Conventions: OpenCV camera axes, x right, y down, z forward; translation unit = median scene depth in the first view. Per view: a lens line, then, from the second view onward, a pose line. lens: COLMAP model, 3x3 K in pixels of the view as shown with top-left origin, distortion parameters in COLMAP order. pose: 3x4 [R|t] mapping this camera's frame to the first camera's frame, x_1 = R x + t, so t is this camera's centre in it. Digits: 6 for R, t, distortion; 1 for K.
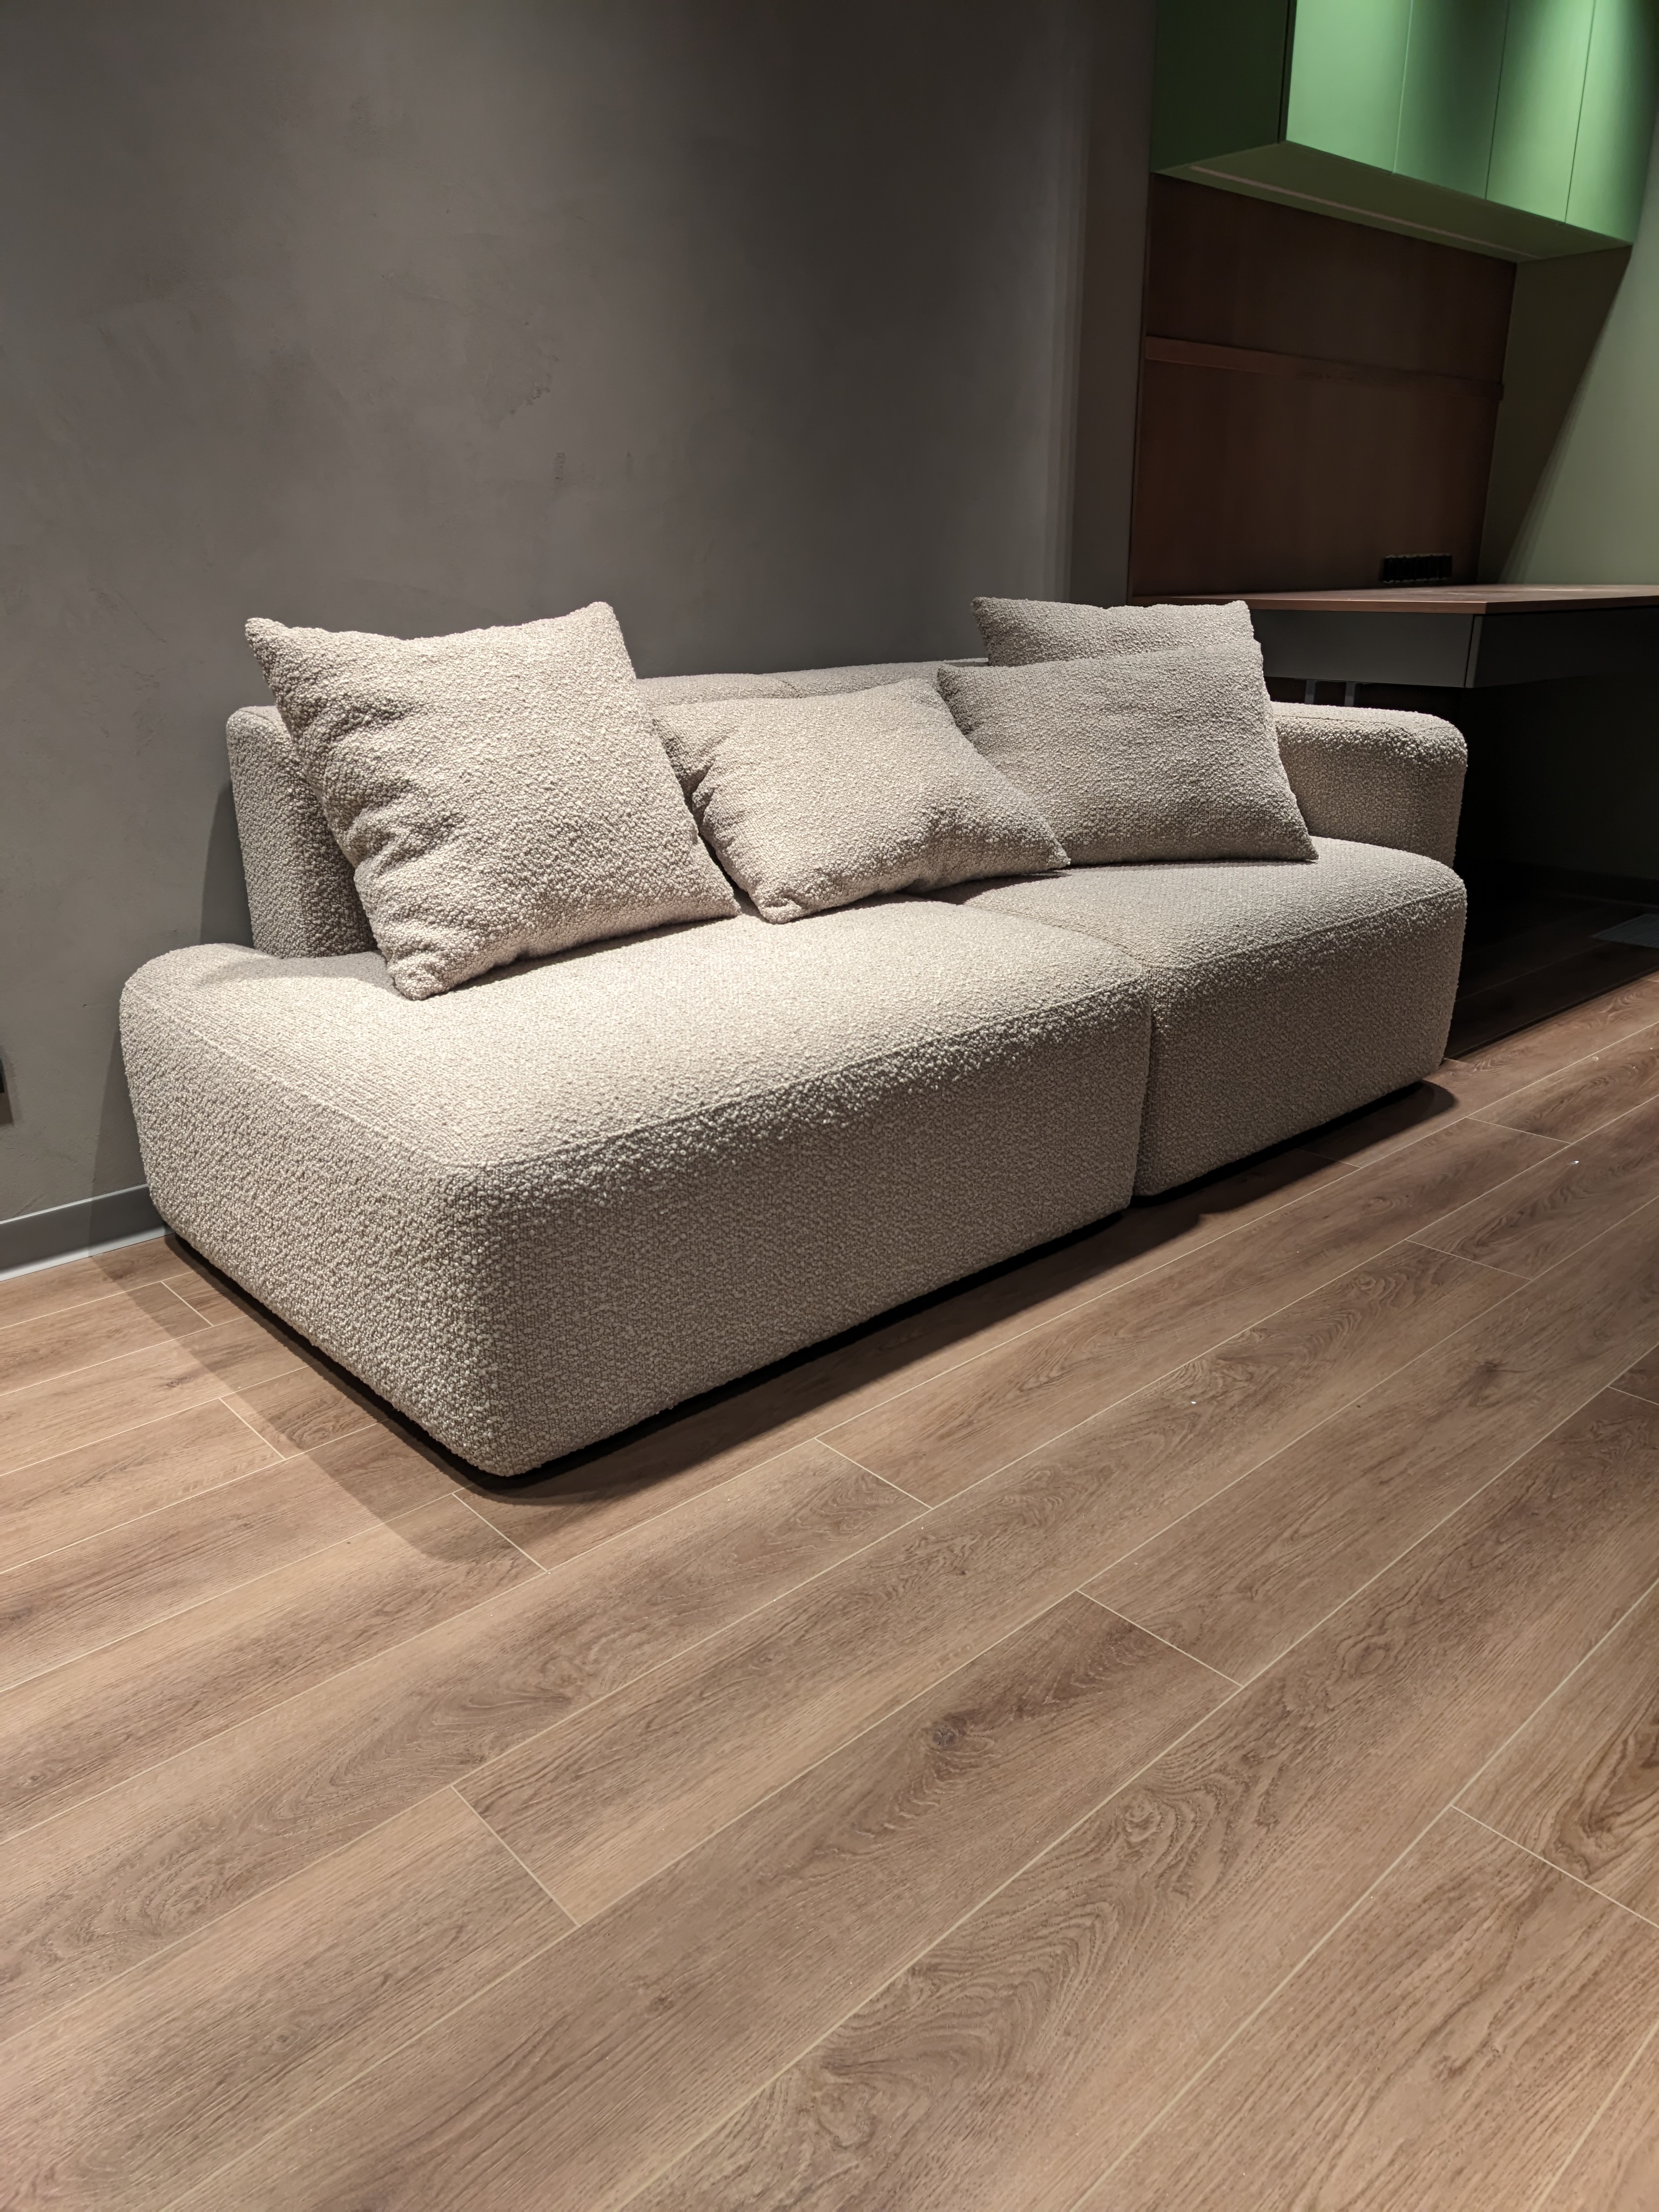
lens RADIAL K [[1547.9, 0, 819.9], [0, 1547.9, 1111.2], [0, 0, 1]] dist [0.004489, -0.003181]
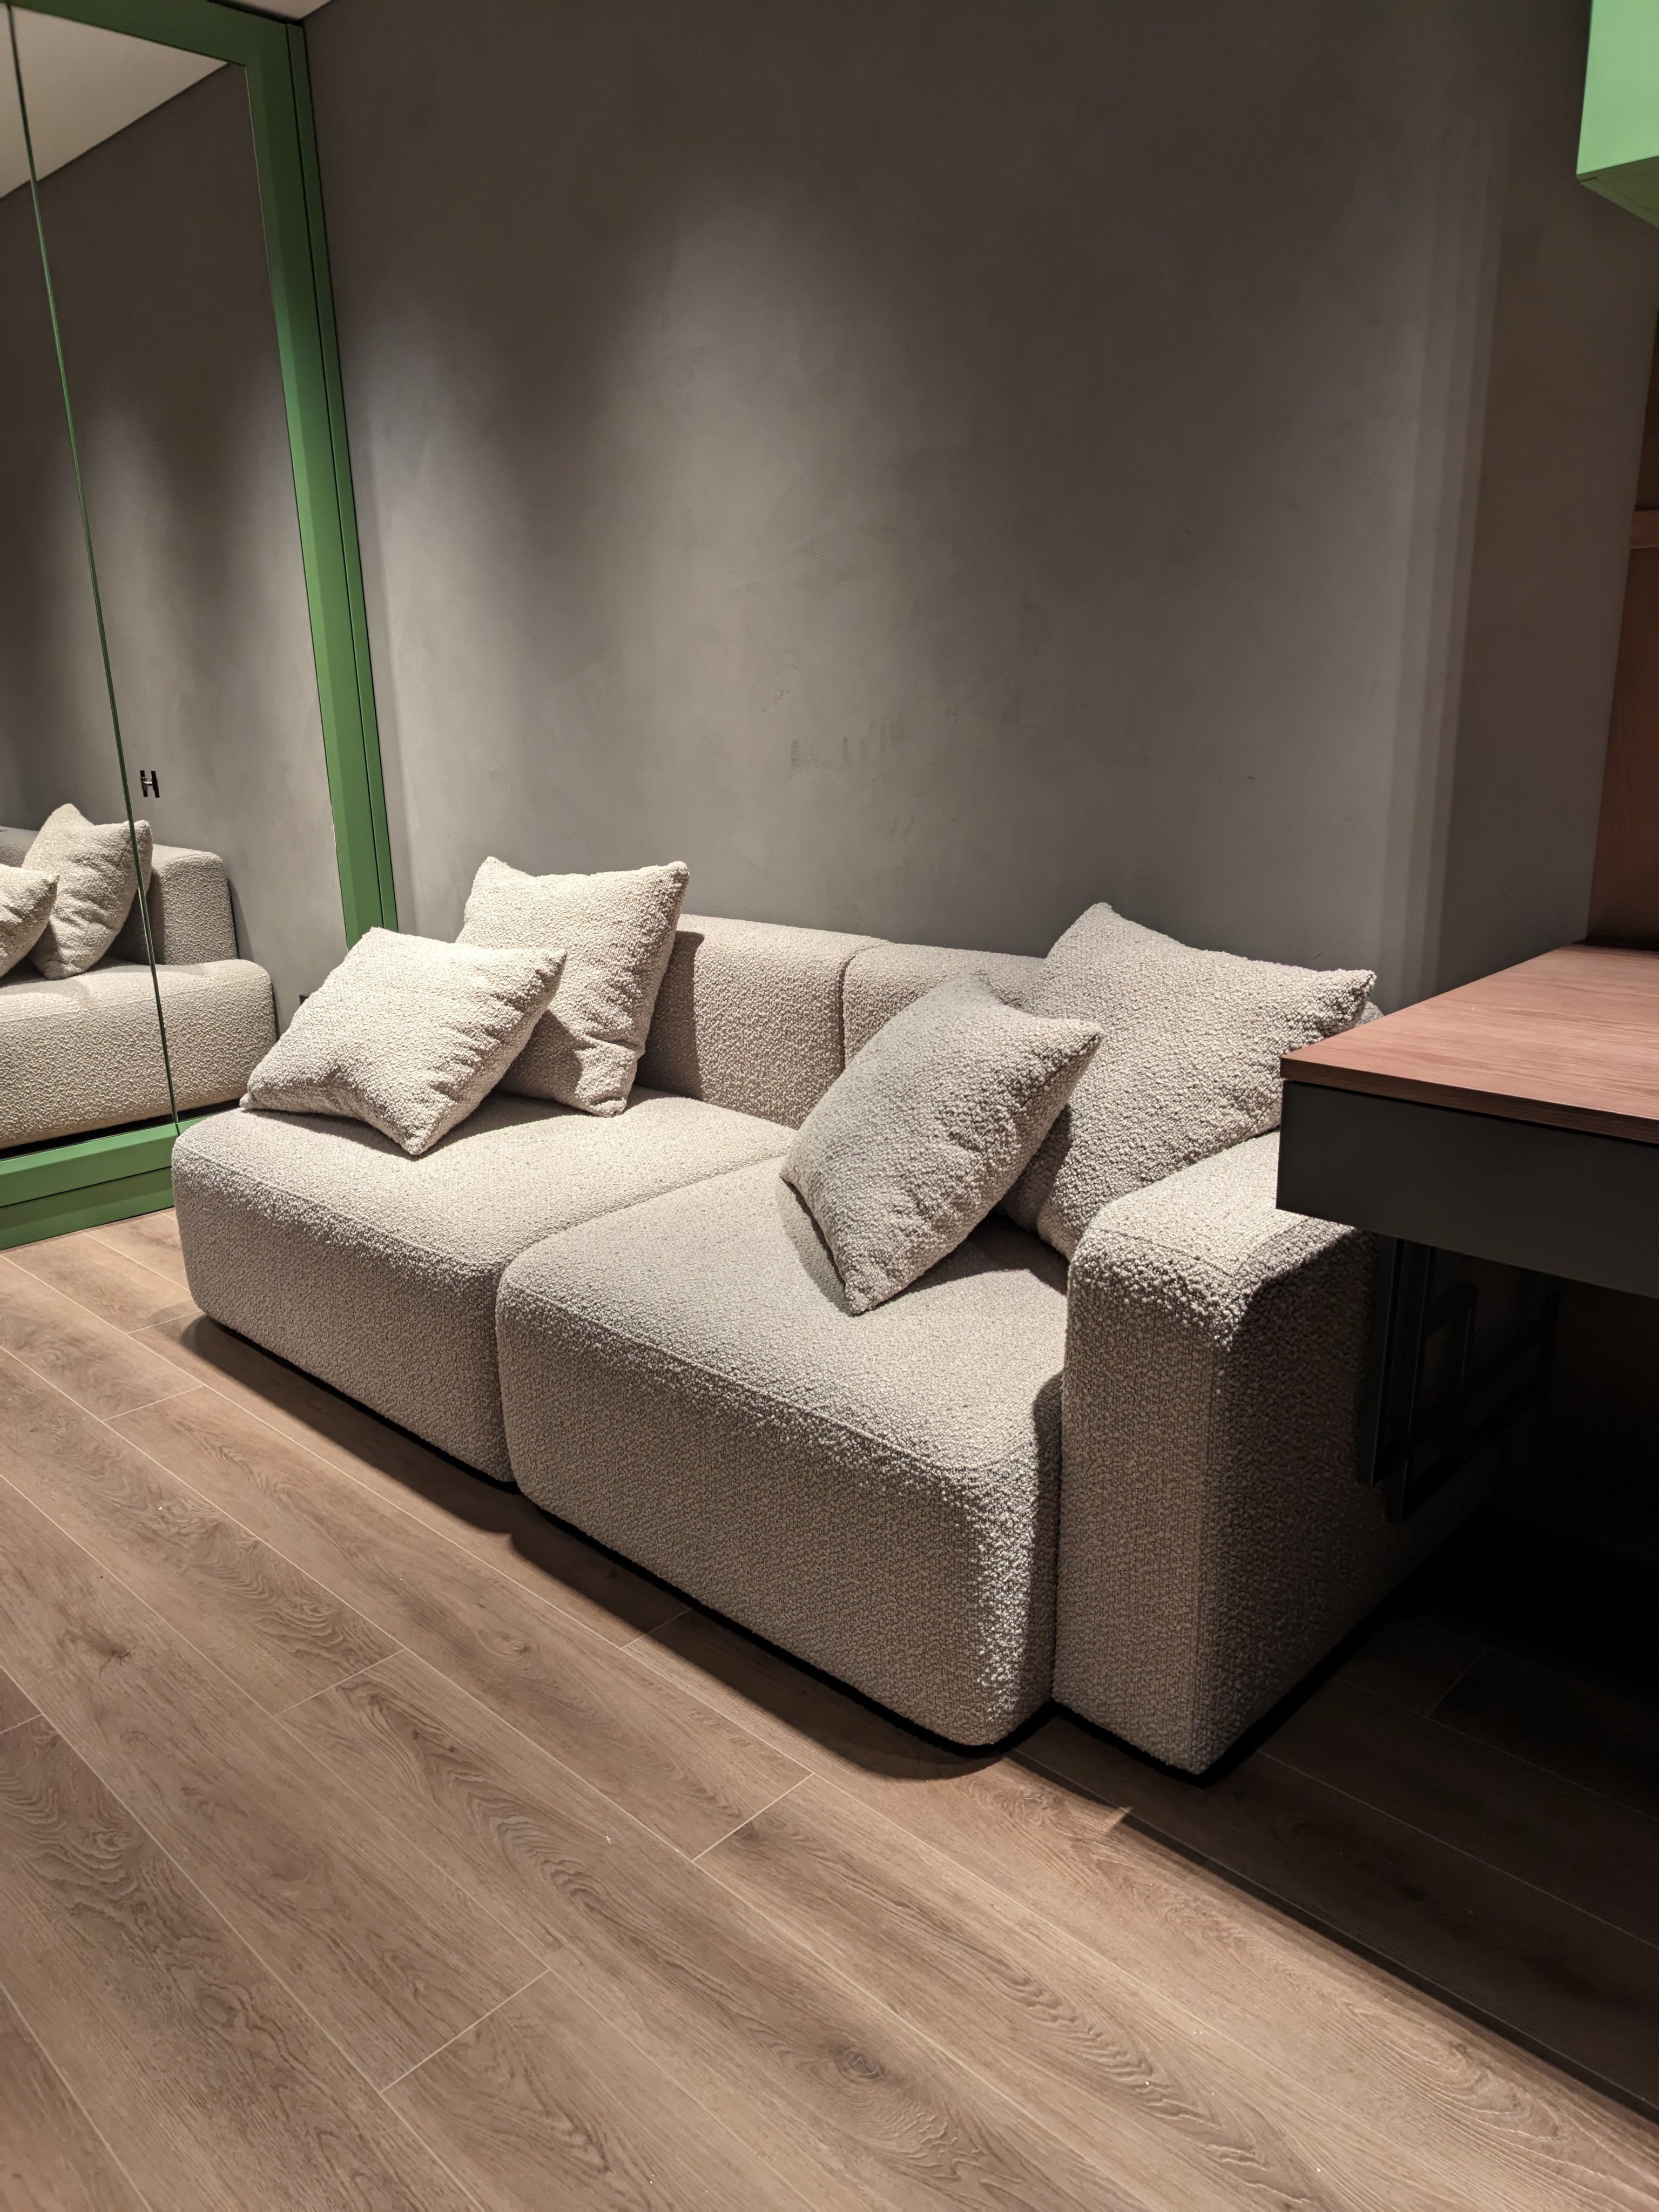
lens RADIAL K [[1556.1, 0, 829.5], [0, 1556.1, 1106.0], [0, 0, 1]] dist [0.003015, 0.002731]
pose [[0.065816, 0.265583, -0.961839, 1.182901], [-0.317344, 0.919452, 0.232164, -0.494536], [0.946024, 0.289954, 0.144796, 1.016630]]
